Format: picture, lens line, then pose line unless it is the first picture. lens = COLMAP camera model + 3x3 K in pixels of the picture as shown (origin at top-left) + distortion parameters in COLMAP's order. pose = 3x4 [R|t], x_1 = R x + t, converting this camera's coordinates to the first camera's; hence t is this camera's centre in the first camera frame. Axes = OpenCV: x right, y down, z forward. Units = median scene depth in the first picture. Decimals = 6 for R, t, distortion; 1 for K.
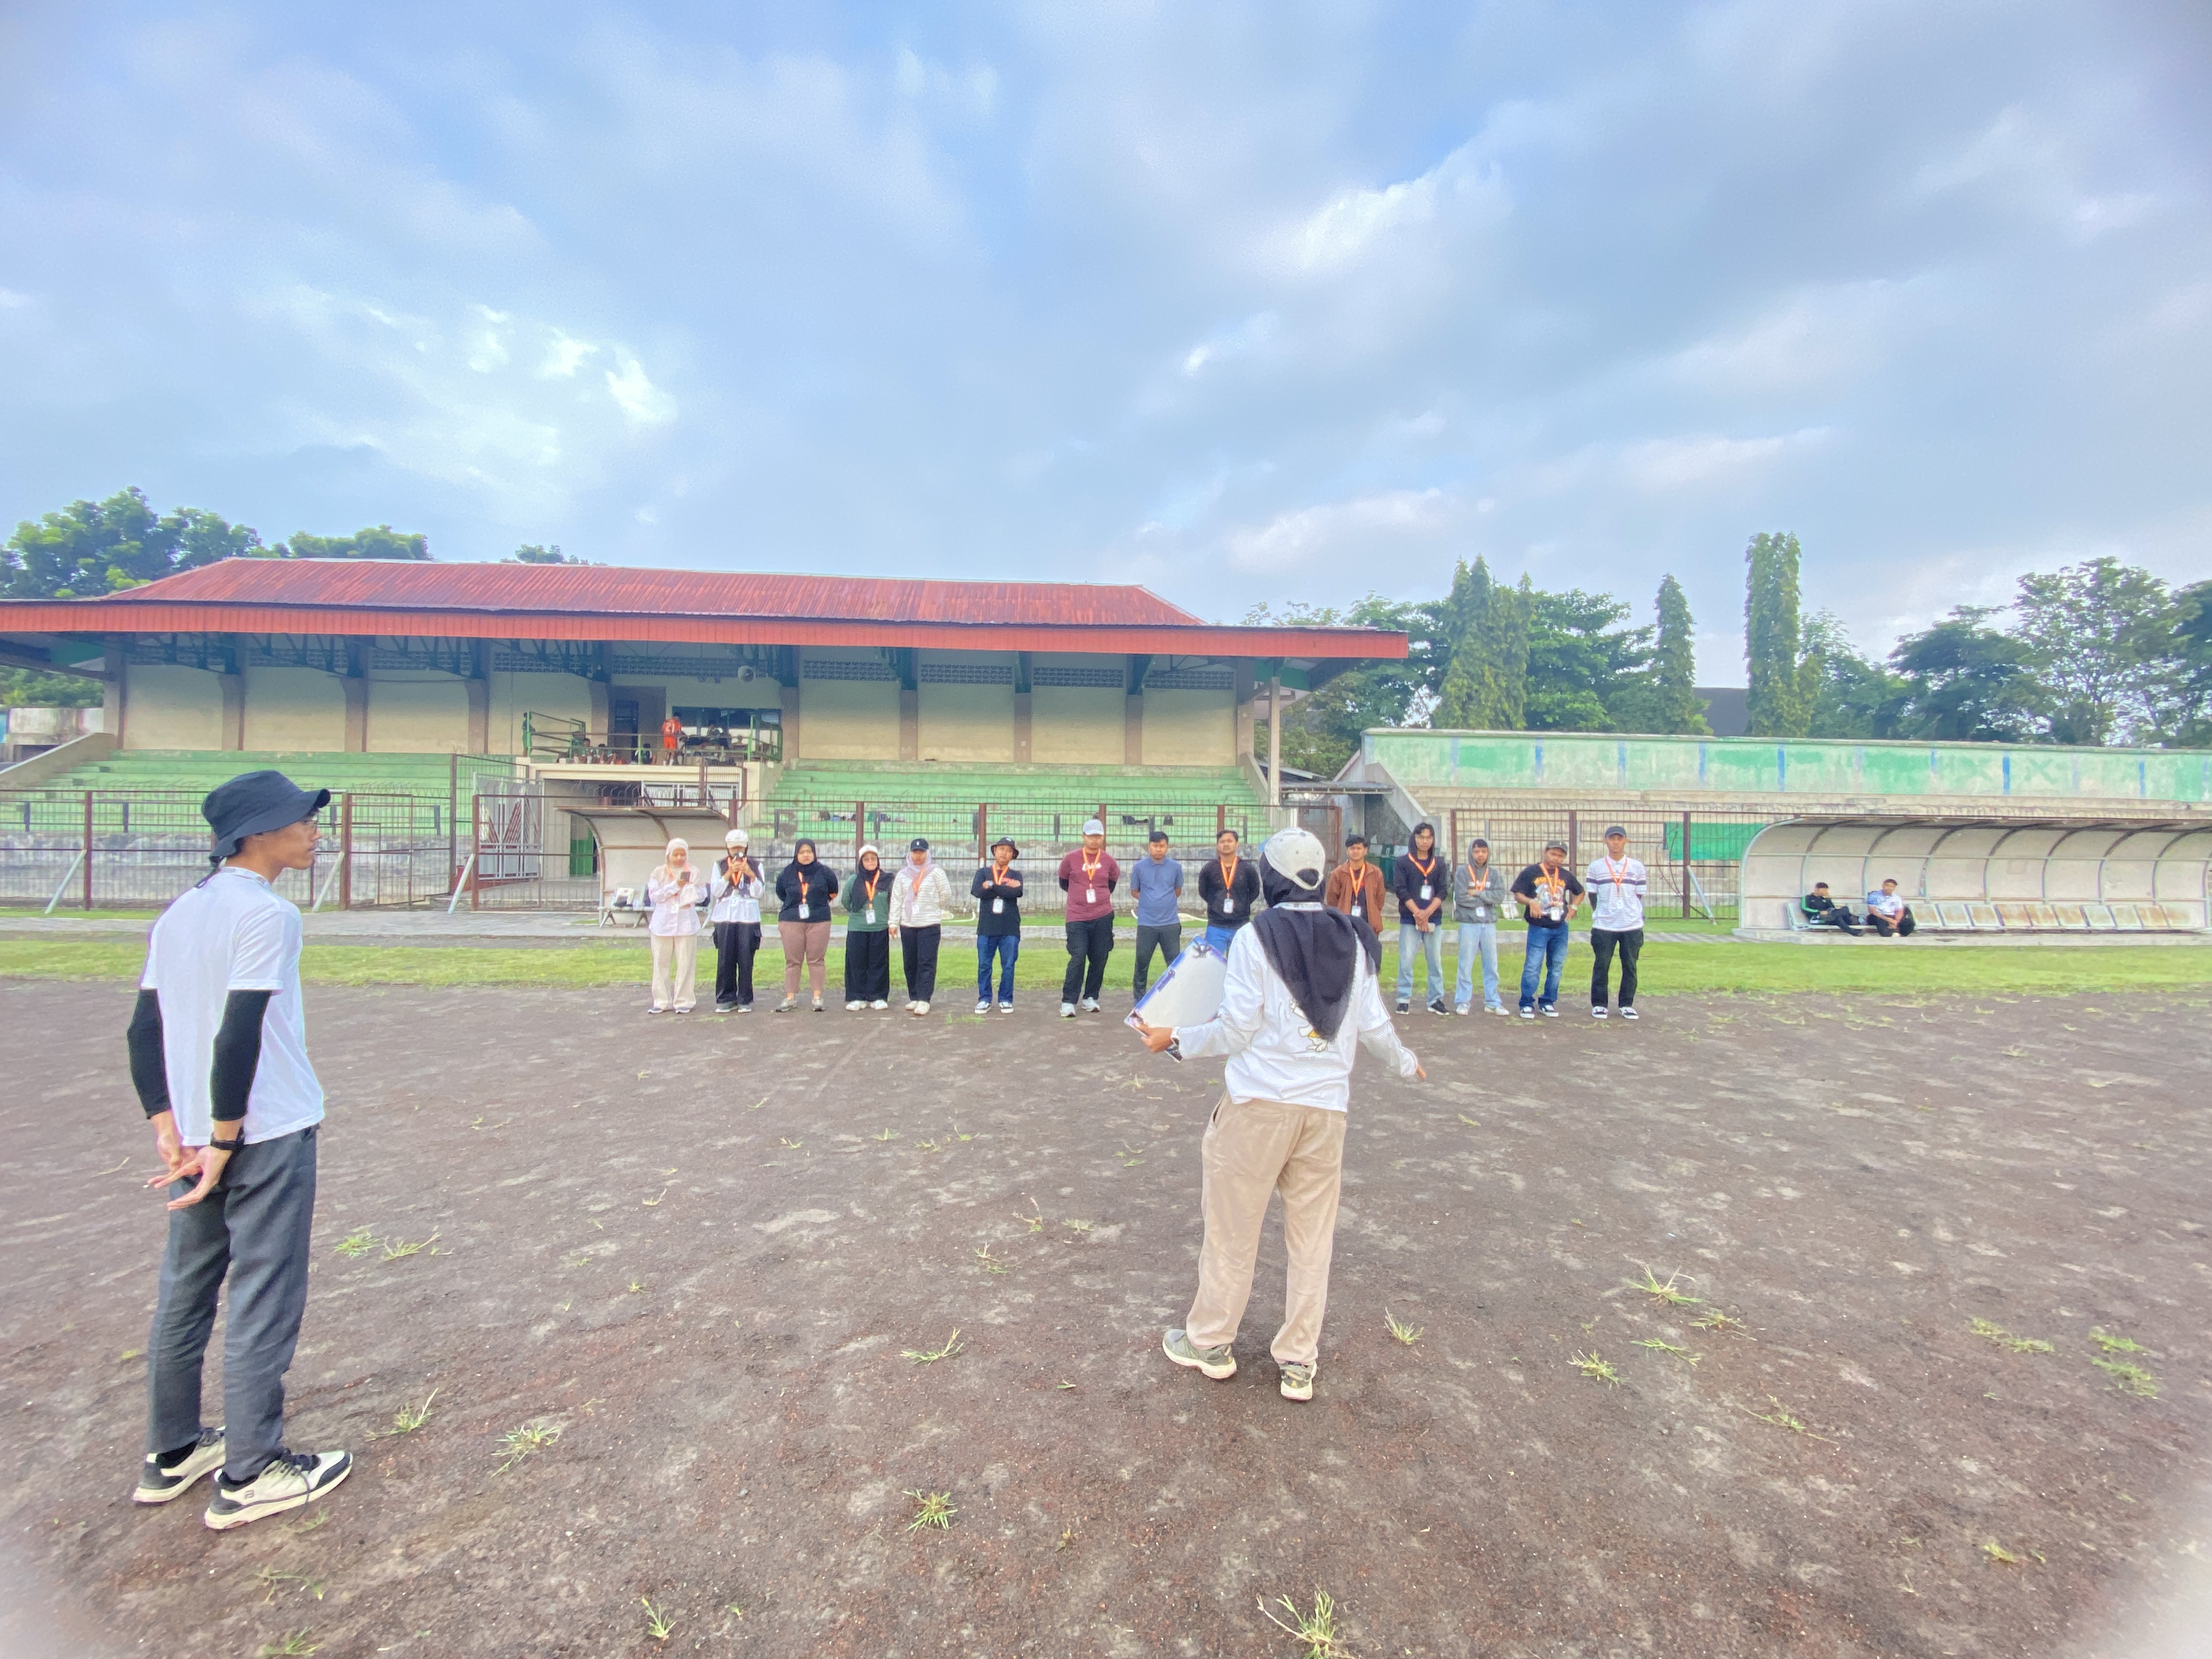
lens RADIAL K [[895.7, 0, 1106.0], [0, 895.7, 829.5], [0, 0, 1]] dist [-0.010409, -0.011164]
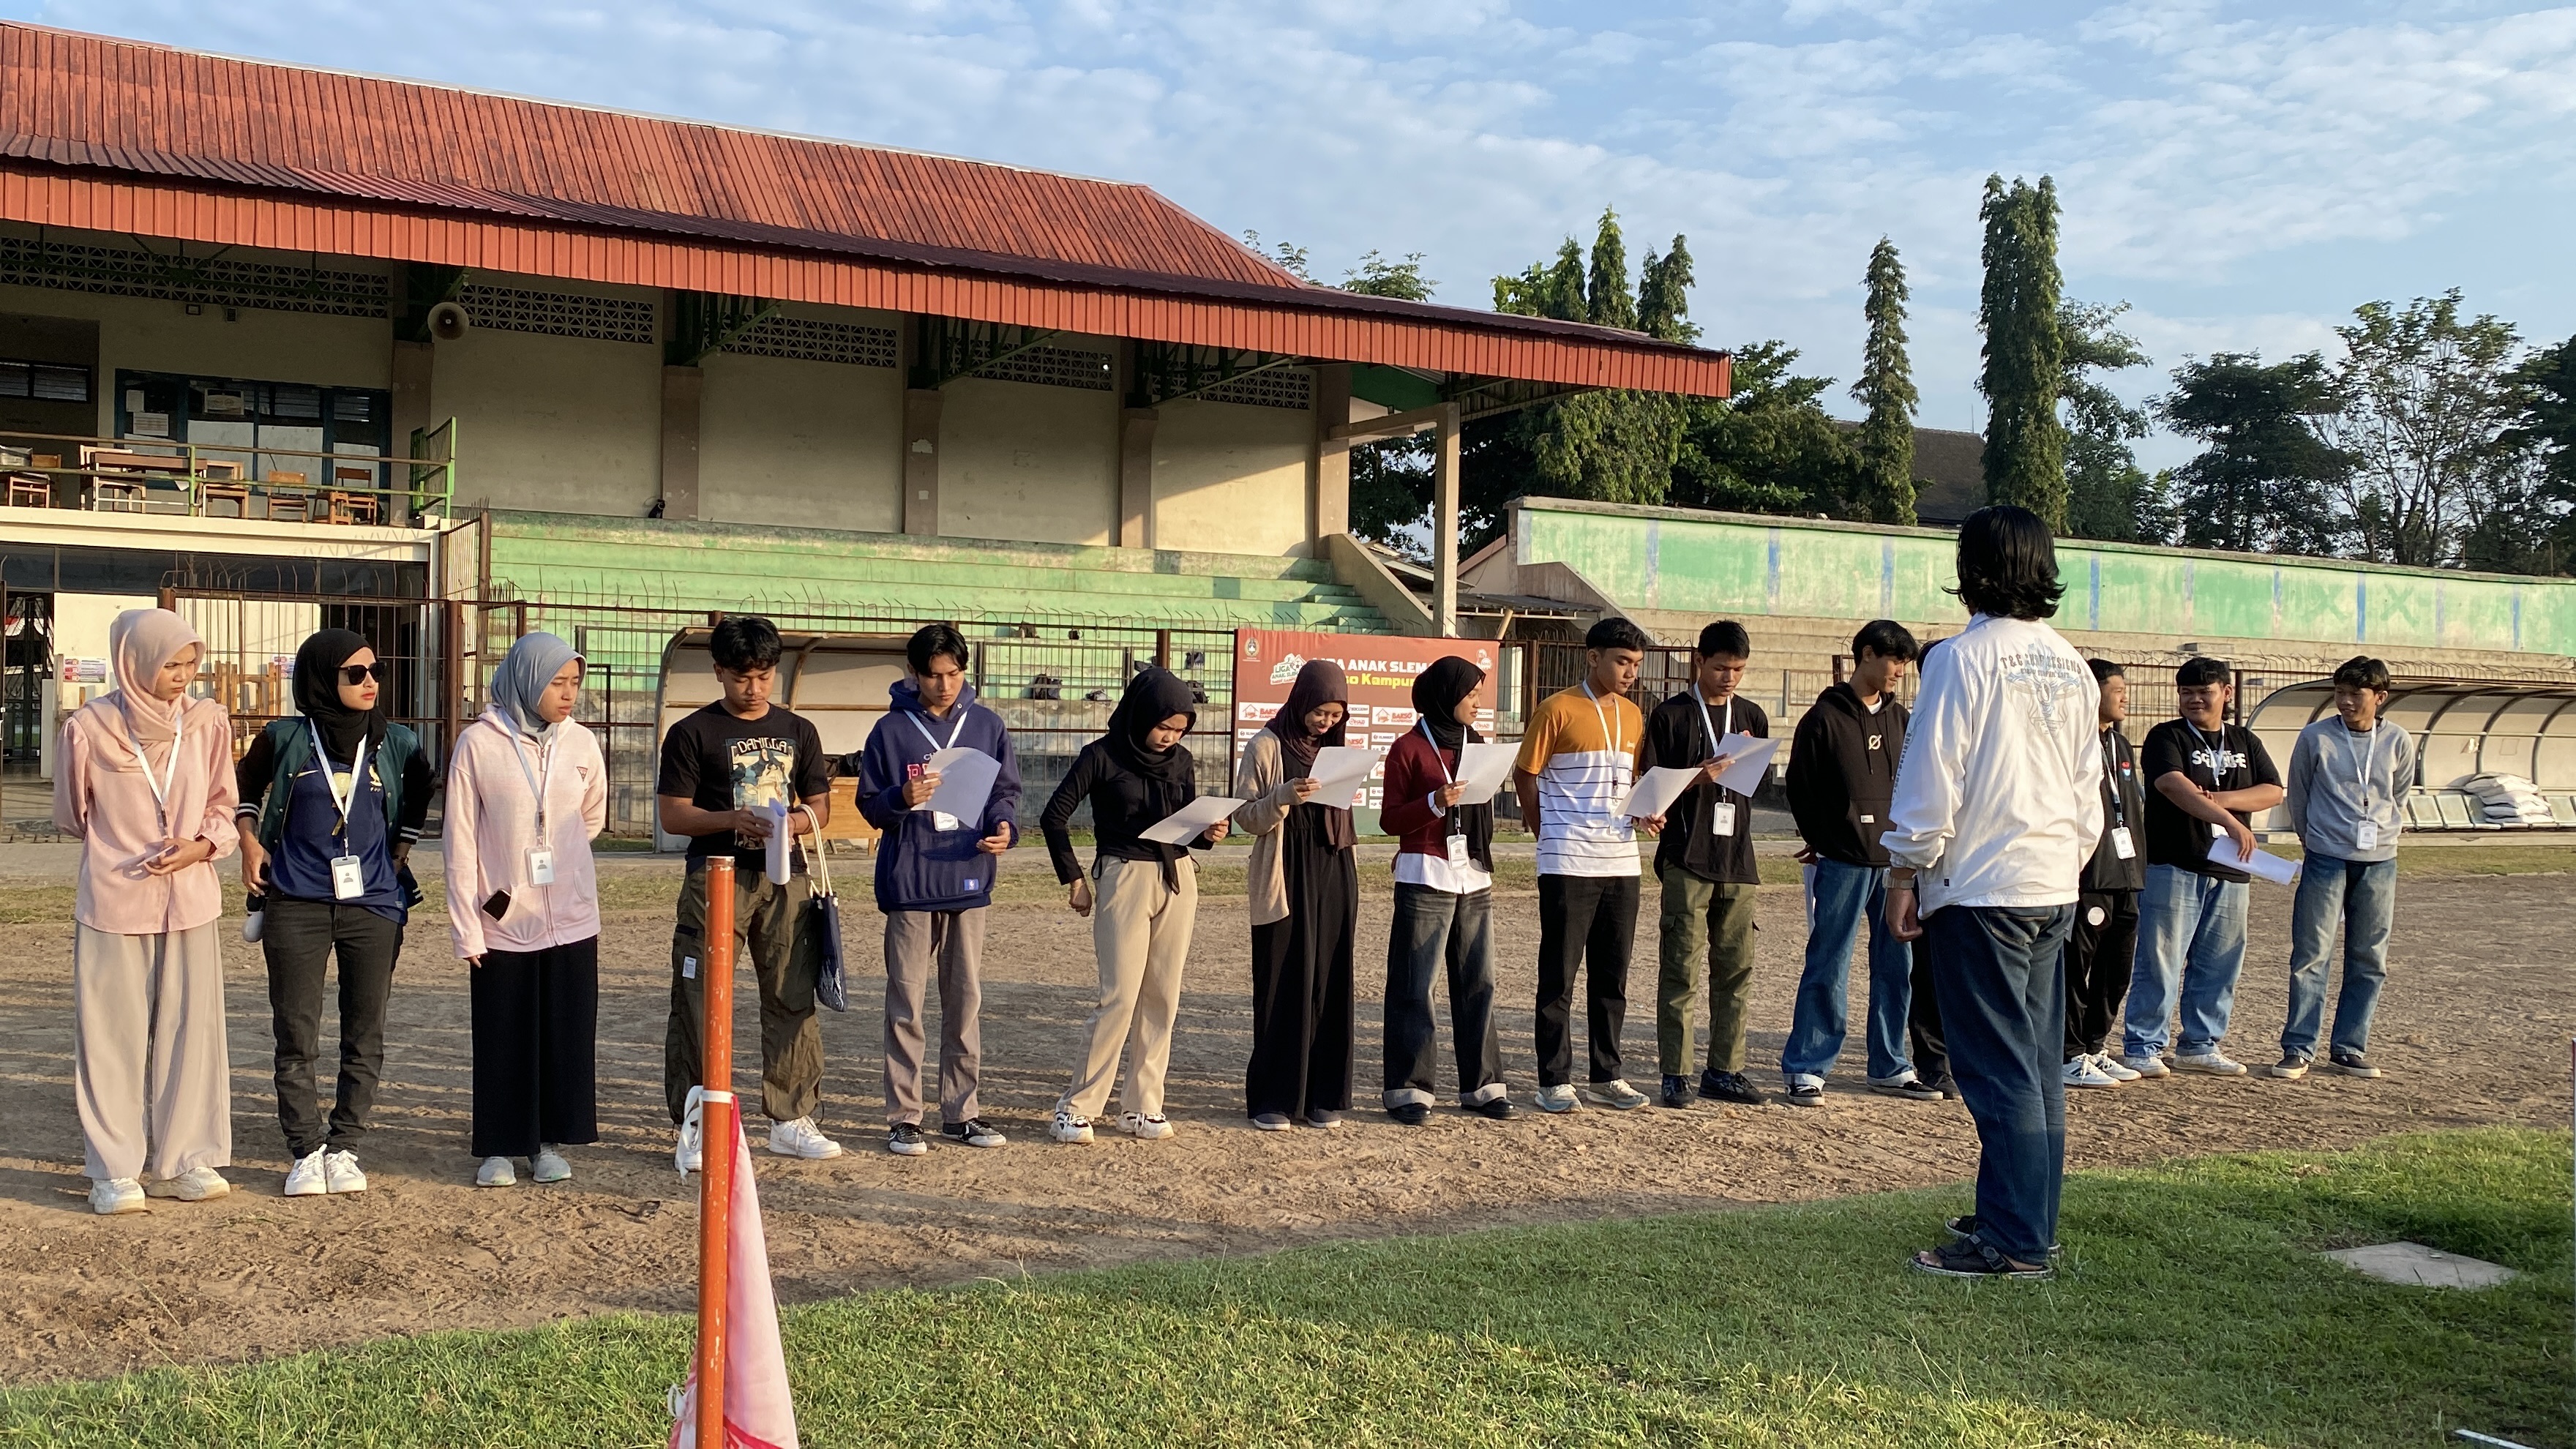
lens RADIAL K [[2229.6, 0, 1288.0], [0, 2229.6, 724.5], [0, 0, 1]] dist [-0.027296, 0.006411]
pose [[0.898545, 0.001889, 0.438877, -0.426503], [-0.008093, 0.999892, 0.012266, 0.008983], [-0.438806, -0.014574, 0.898464, -0.145429]]
